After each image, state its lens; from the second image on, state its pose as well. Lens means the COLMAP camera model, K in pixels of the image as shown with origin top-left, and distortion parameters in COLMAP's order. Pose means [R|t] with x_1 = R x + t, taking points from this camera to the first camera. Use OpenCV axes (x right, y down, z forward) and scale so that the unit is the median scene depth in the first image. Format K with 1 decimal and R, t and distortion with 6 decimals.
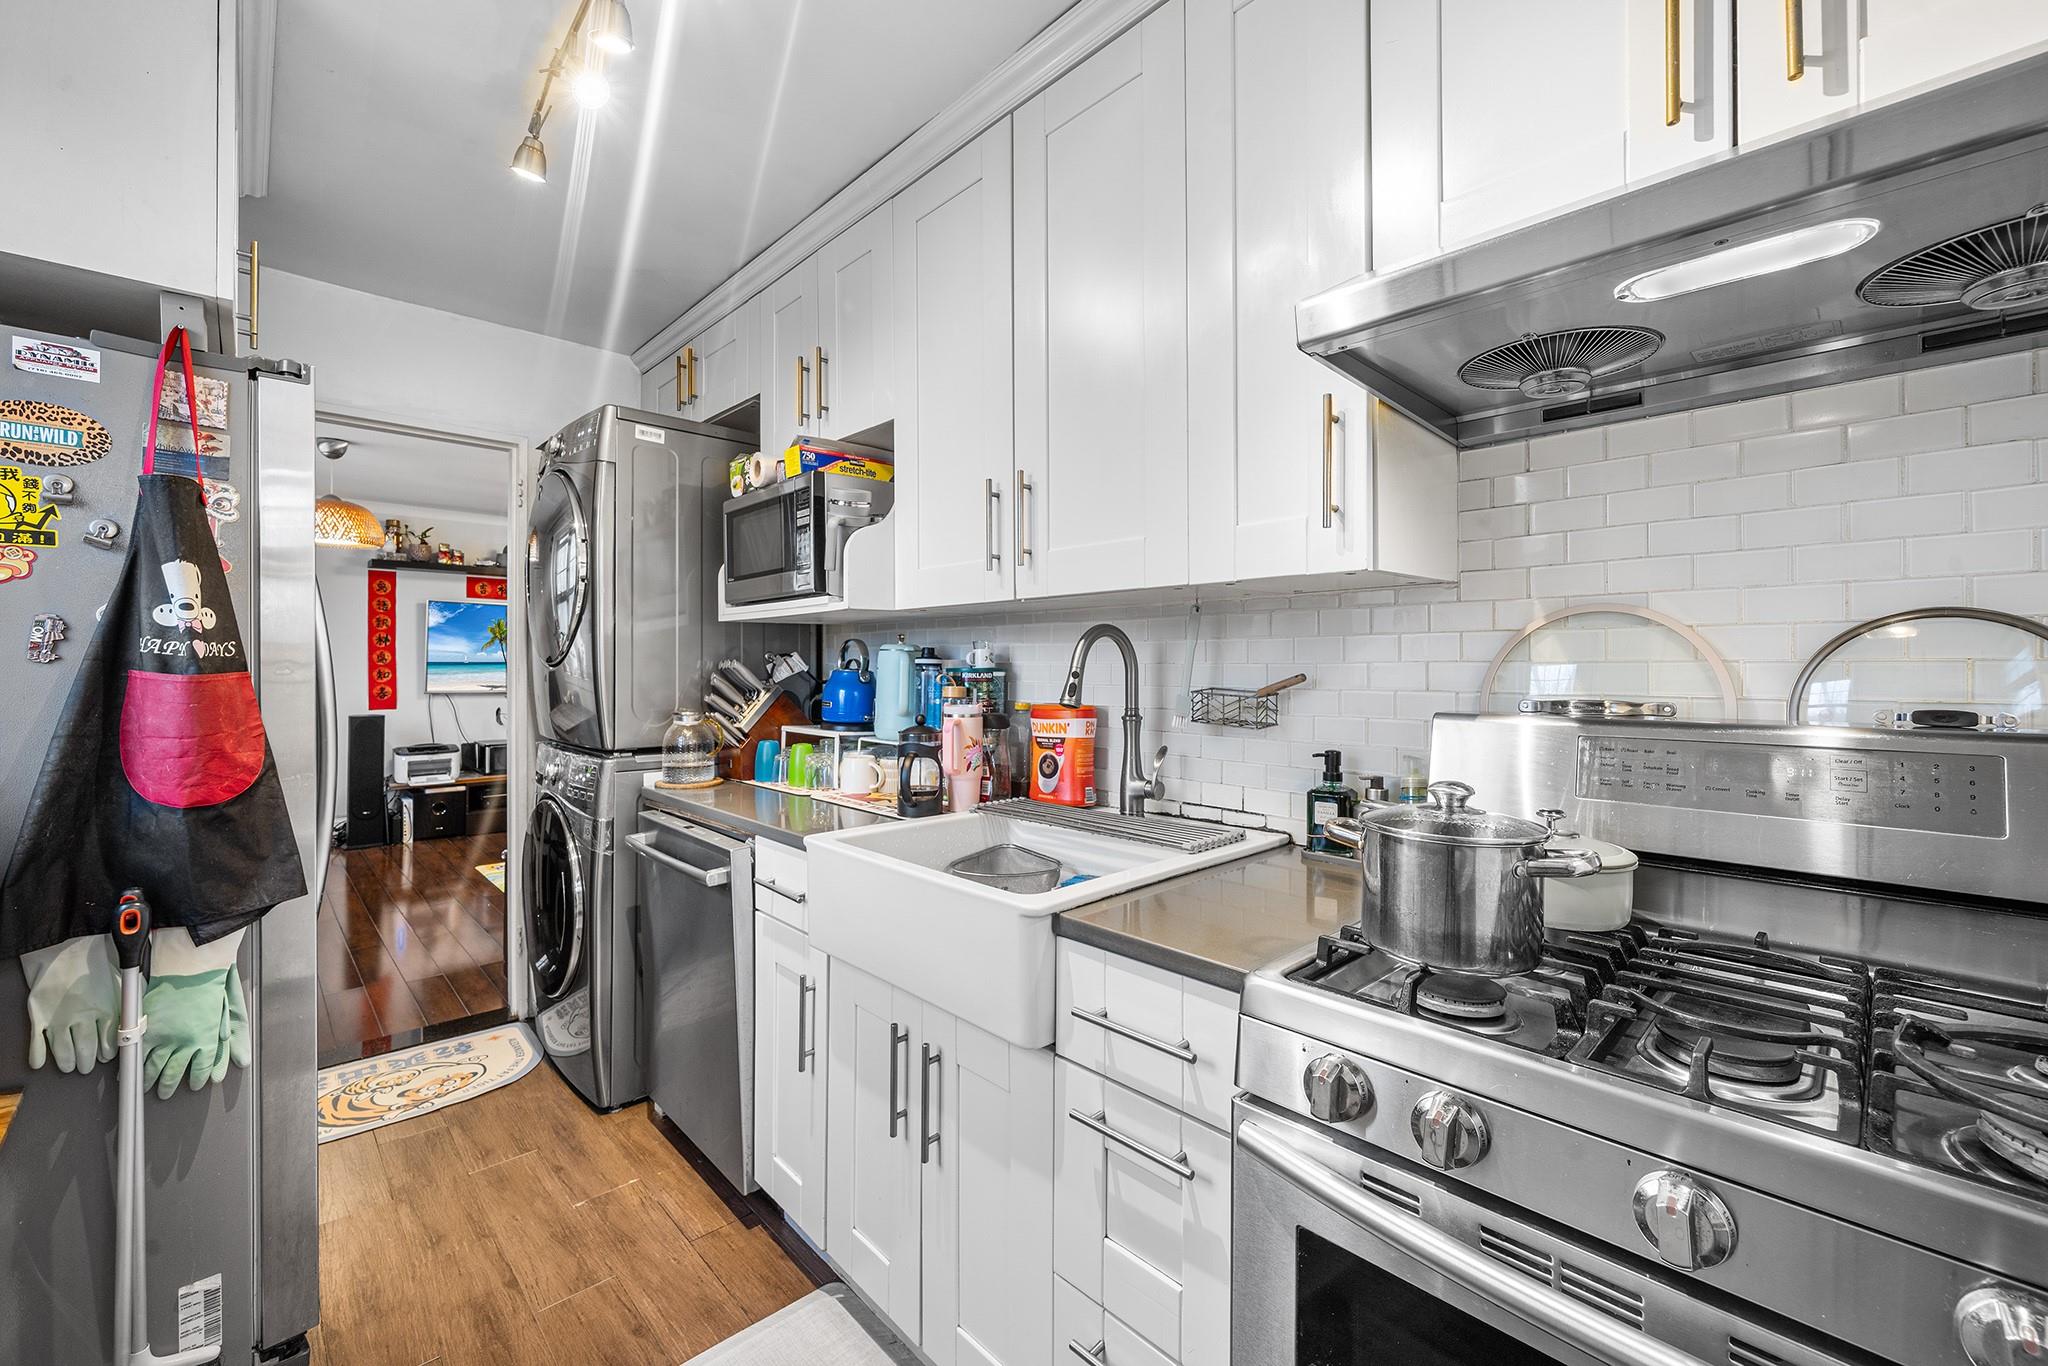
lens RADIAL K [[818.8, 0, 1012.5], [0, 818.8, 665.1], [0, 0, 1]] dist [0.025923, 0.000161]
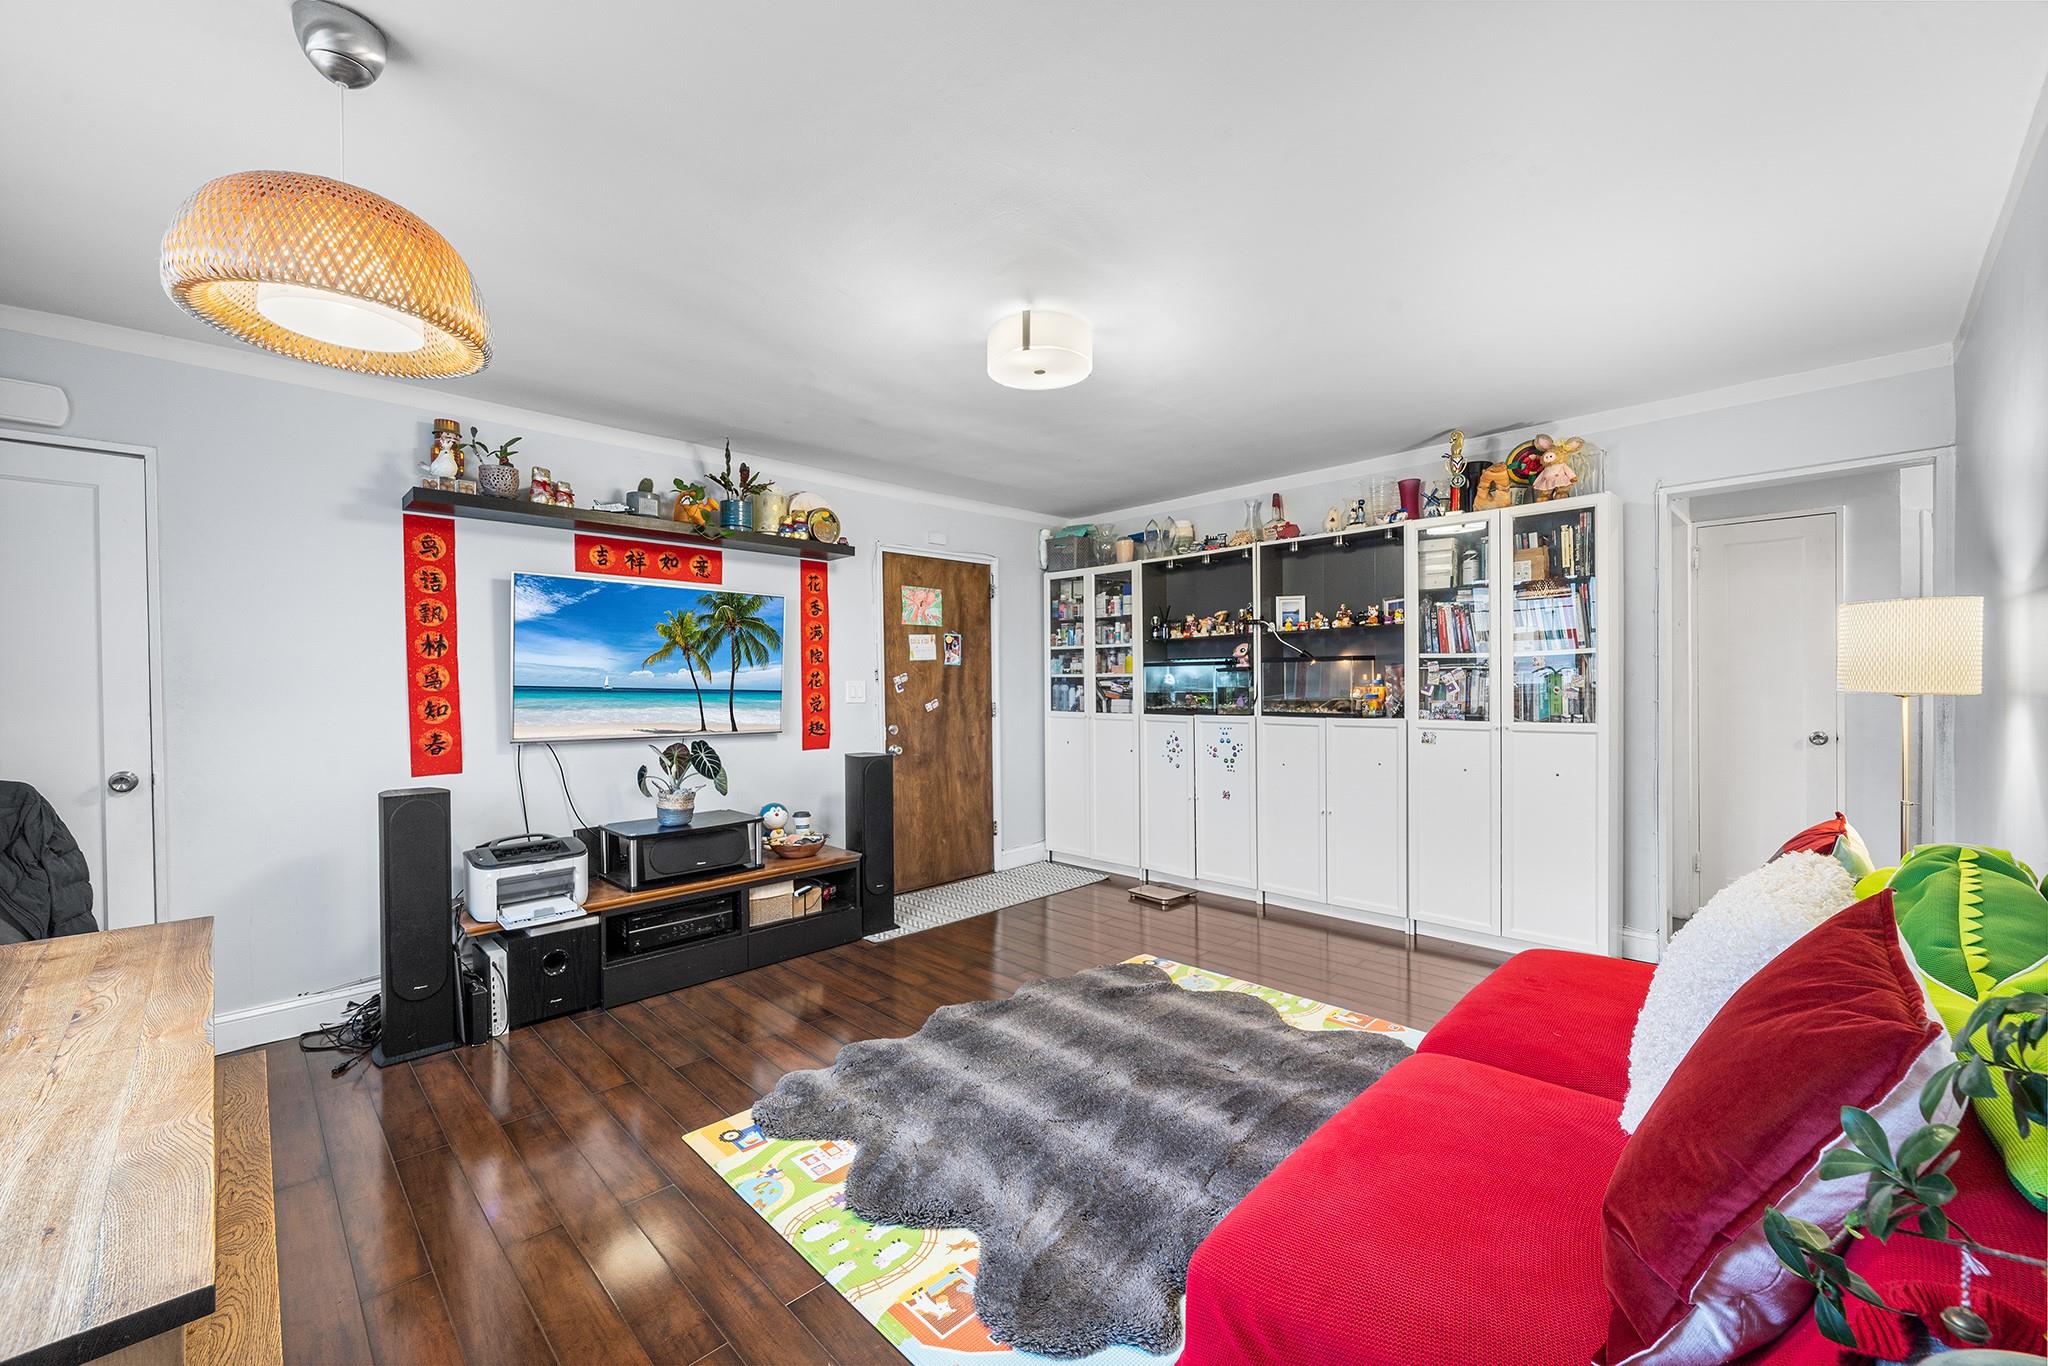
lens RADIAL K [[818.8, 0, 1038.0], [0, 818.8, 698.3], [0, 0, 1]] dist [0.025923, 0.000161]
pose [[0.999402, -0.003794, 0.034375, -0.387905], [0.002612, 0.999406, 0.034367, -0.013669], [-0.034485, -0.034256, 0.998818, 0.451500]]
